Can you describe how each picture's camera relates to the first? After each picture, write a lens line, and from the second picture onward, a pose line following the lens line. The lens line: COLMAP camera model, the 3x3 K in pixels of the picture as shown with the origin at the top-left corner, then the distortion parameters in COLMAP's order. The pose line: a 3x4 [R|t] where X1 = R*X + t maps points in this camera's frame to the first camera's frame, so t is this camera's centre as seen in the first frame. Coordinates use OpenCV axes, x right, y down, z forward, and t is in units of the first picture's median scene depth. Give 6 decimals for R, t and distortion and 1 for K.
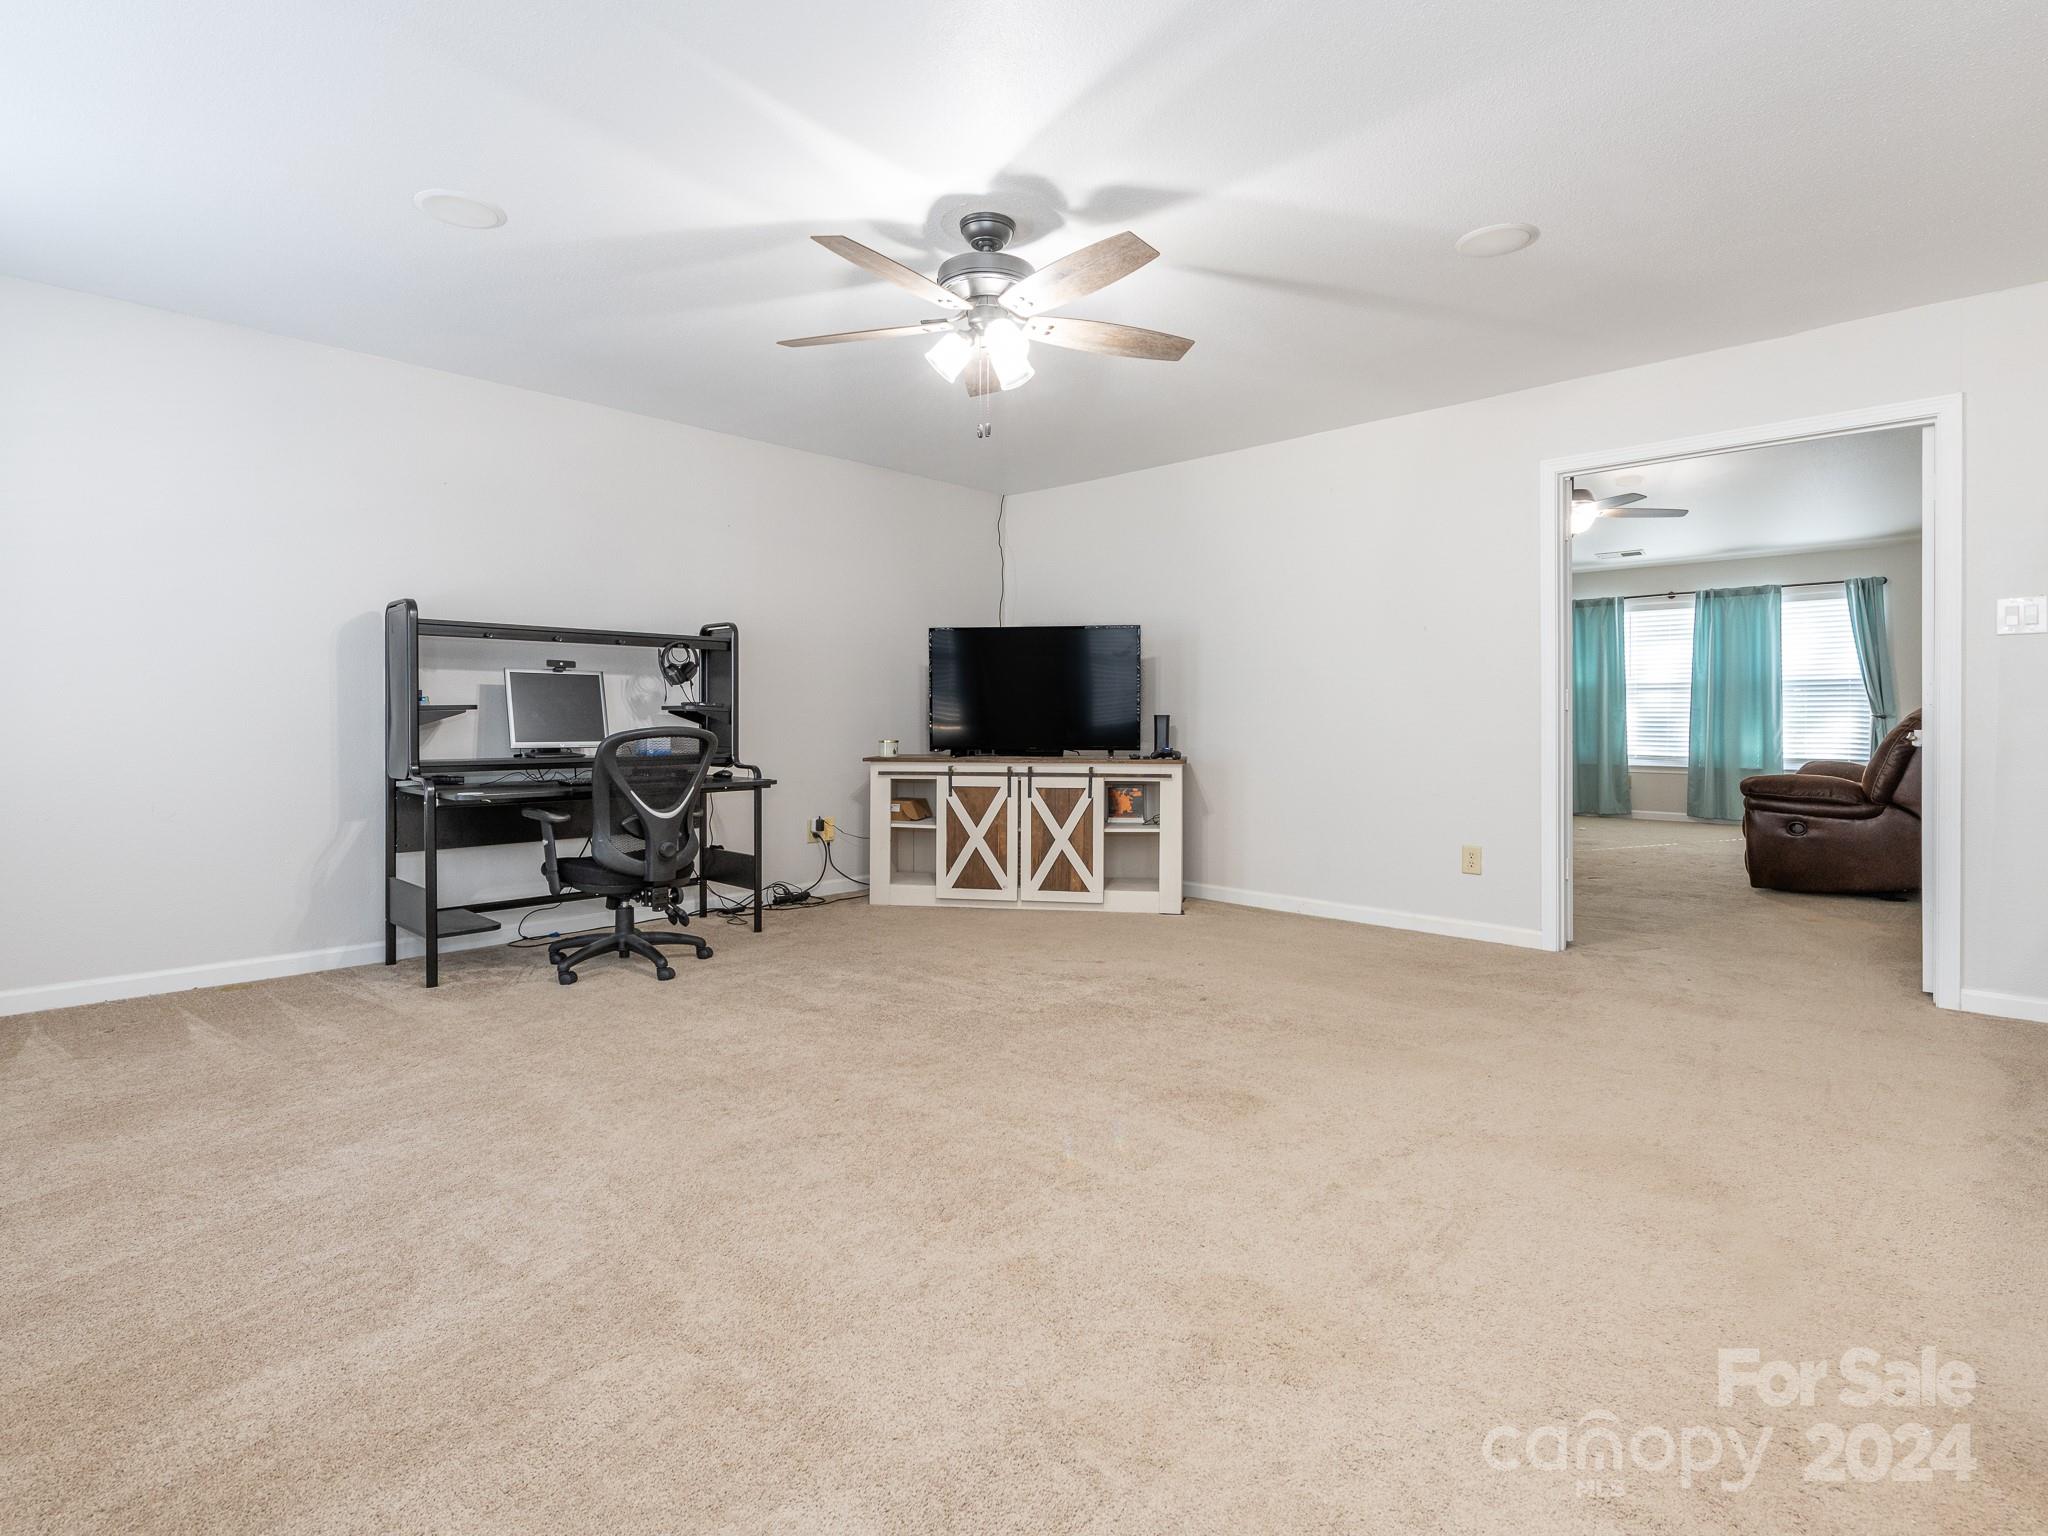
lens RADIAL K [[1035.9, 0, 1025.6], [0, 1035.9, 689.6], [0, 0, 1]] dist [0.013561, -0.000134]
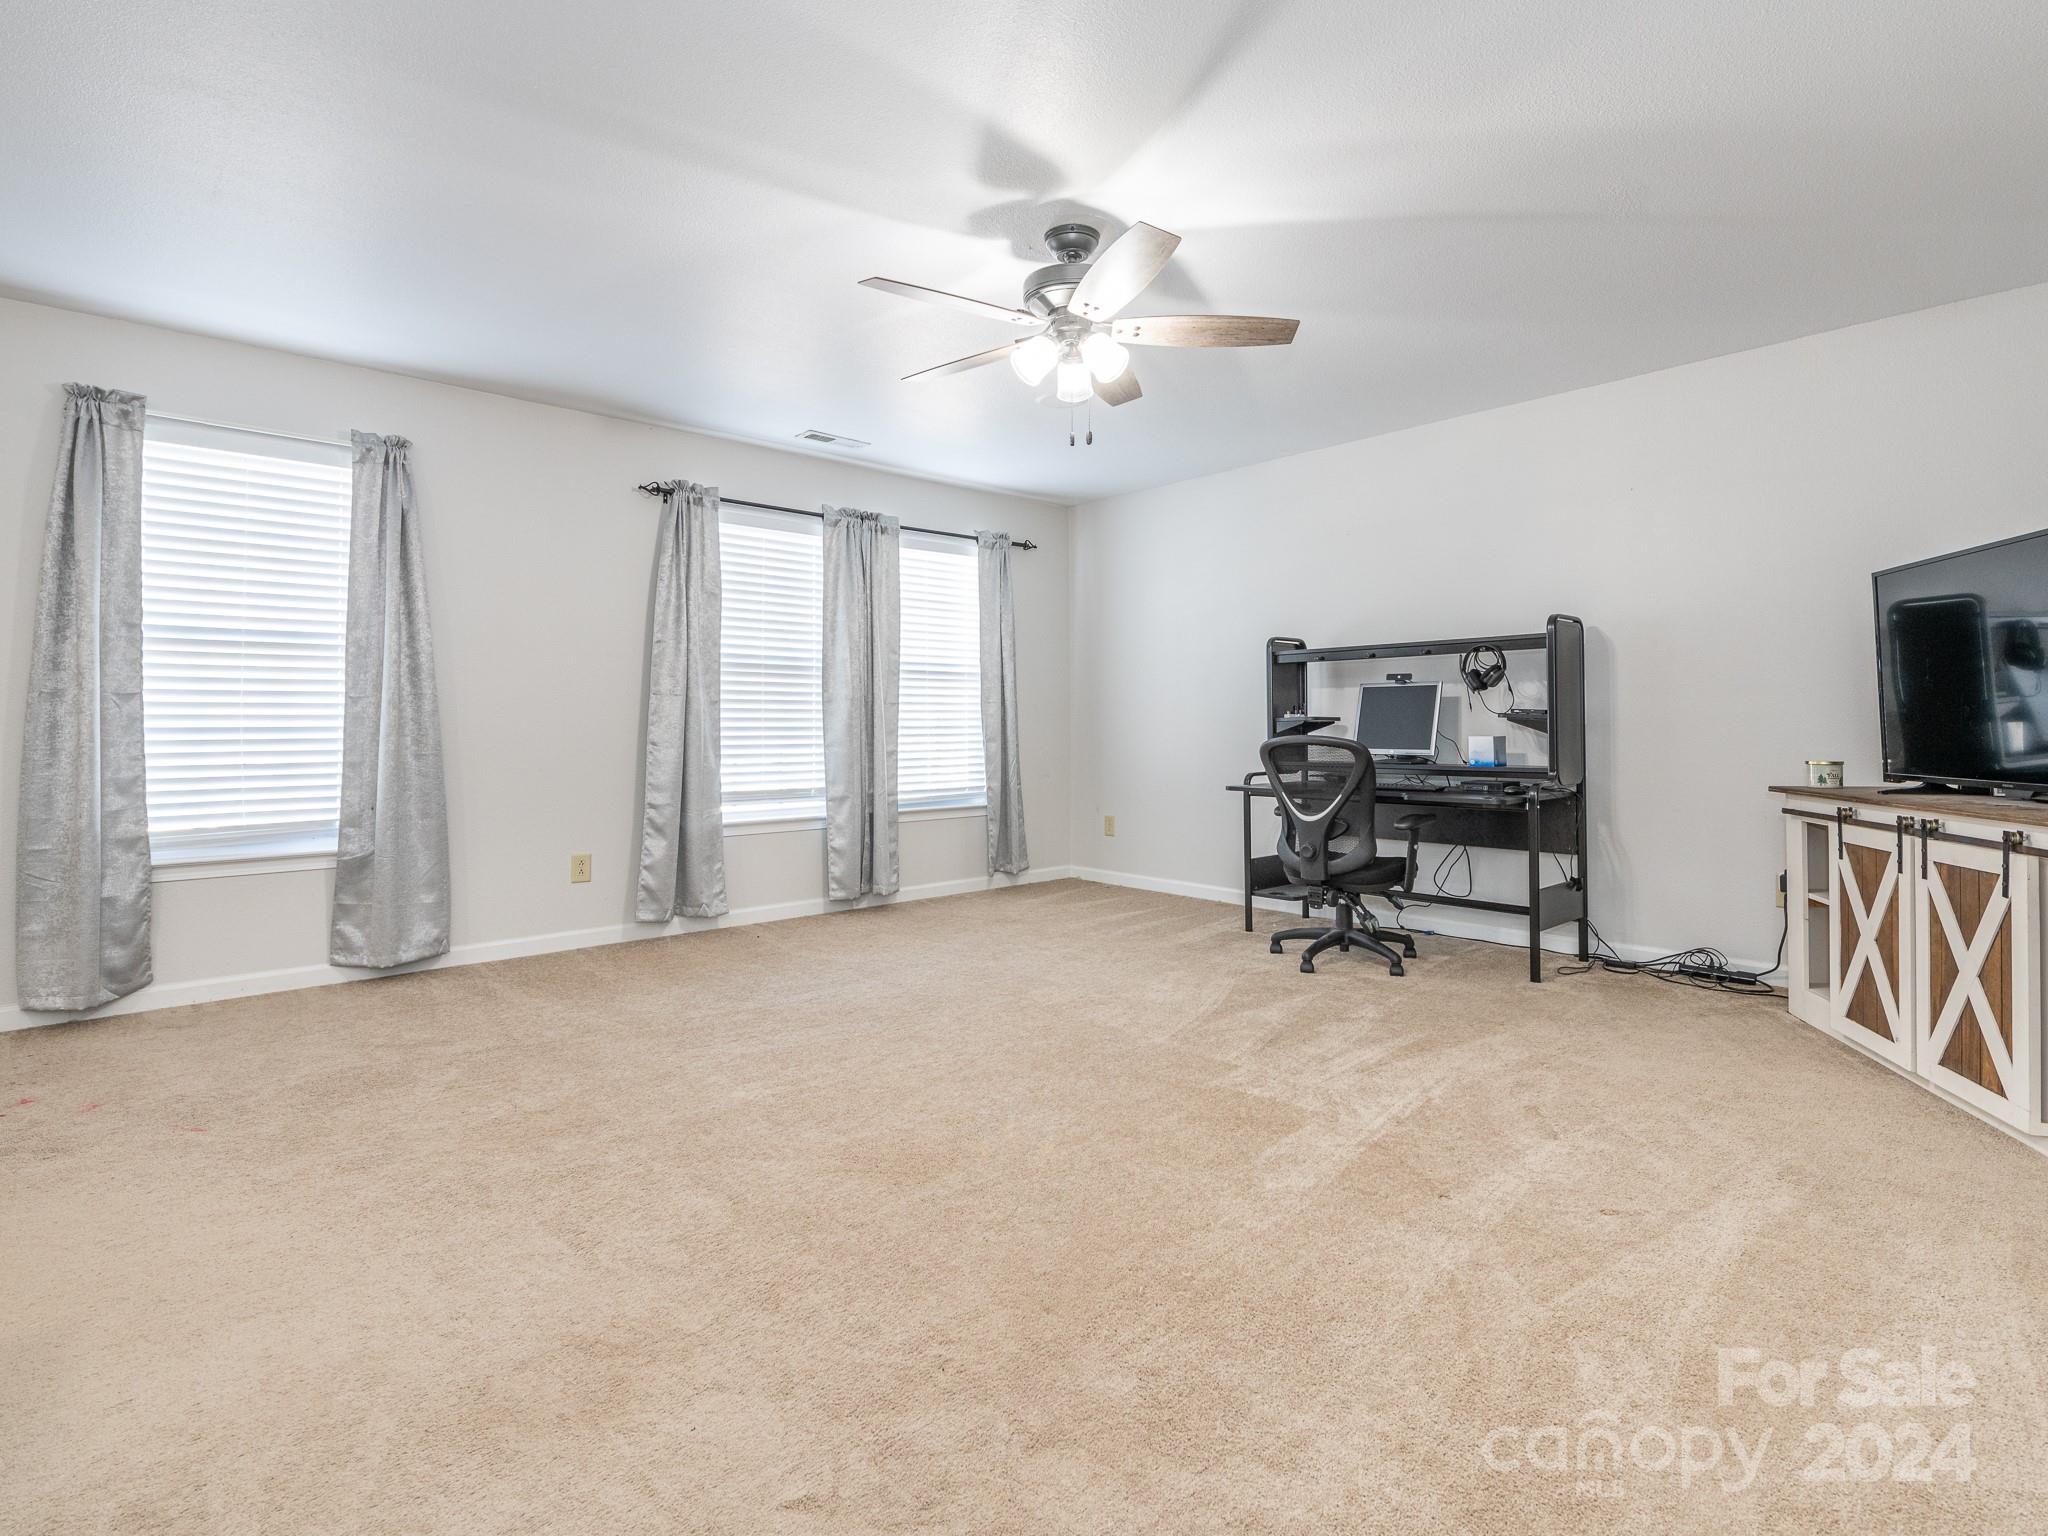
lens RADIAL K [[1035.9, 0, 1025.6], [0, 1035.9, 689.6], [0, 0, 1]] dist [0.013561, -0.000134]
pose [[-0.052324, -0.037673, -0.997919, 0.972816], [0.028901, 0.998812, -0.039223, 0.029892], [0.998212, -0.030893, -0.051173, 1.012280]]
